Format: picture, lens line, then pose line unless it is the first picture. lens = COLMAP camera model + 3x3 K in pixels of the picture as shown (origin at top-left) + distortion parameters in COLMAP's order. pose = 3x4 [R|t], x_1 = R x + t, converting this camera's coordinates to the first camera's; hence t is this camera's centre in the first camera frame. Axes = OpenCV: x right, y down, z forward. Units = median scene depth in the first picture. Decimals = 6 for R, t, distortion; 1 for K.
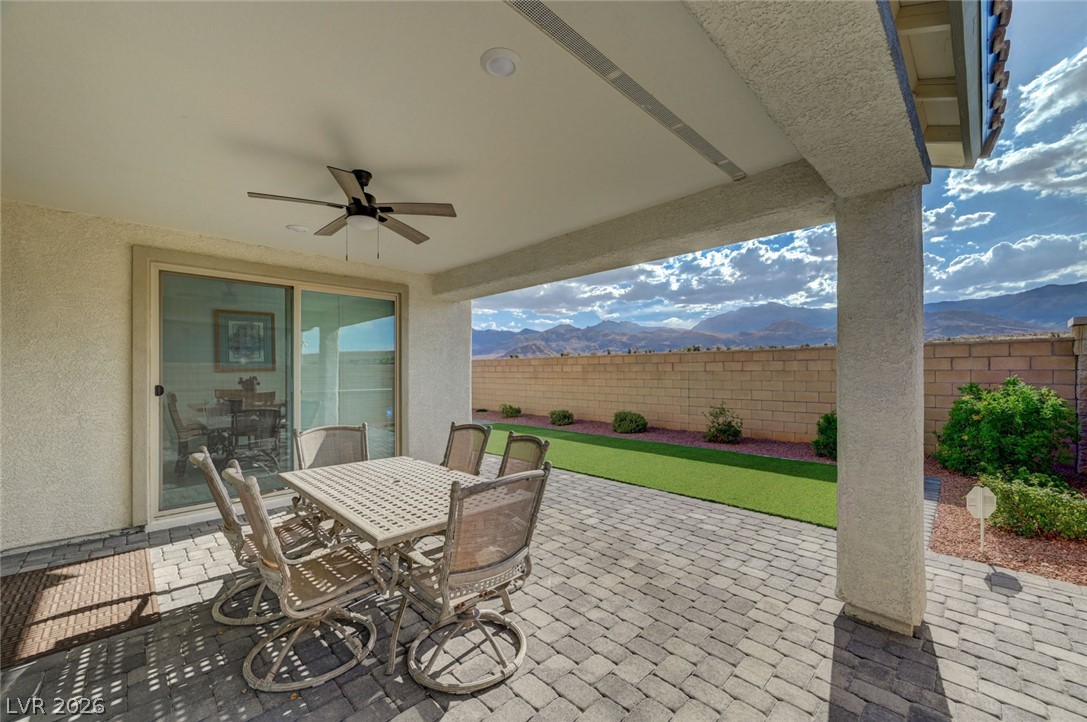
lens RADIAL K [[427.8, 0, 539.0], [0, 427.8, 372.9], [0, 0, 1]] dist [-0.012901, 0.000112]
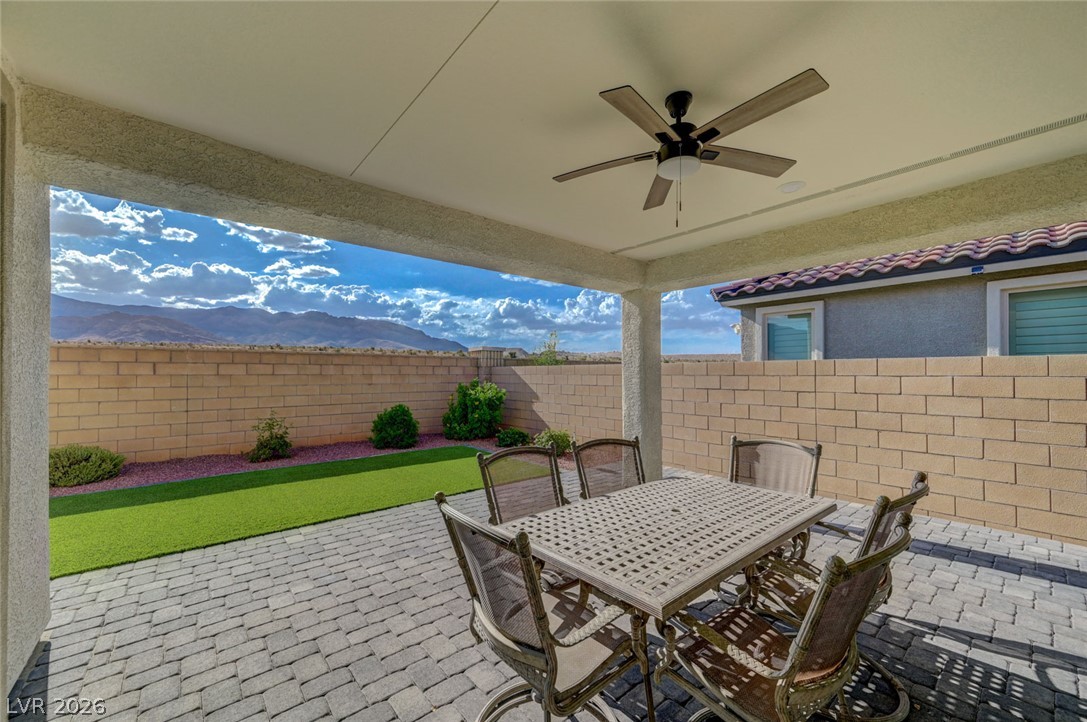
lens RADIAL K [[430.4, 0, 546.2], [0, 430.4, 370.5], [0, 0, 1]] dist [0.000163, -0.000181]
pose [[0.049791, 0.012279, 0.998684, -0.547627], [0.003592, 0.999916, -0.012473, -0.000661], [-0.998753, 0.004208, 0.049742, 0.568572]]
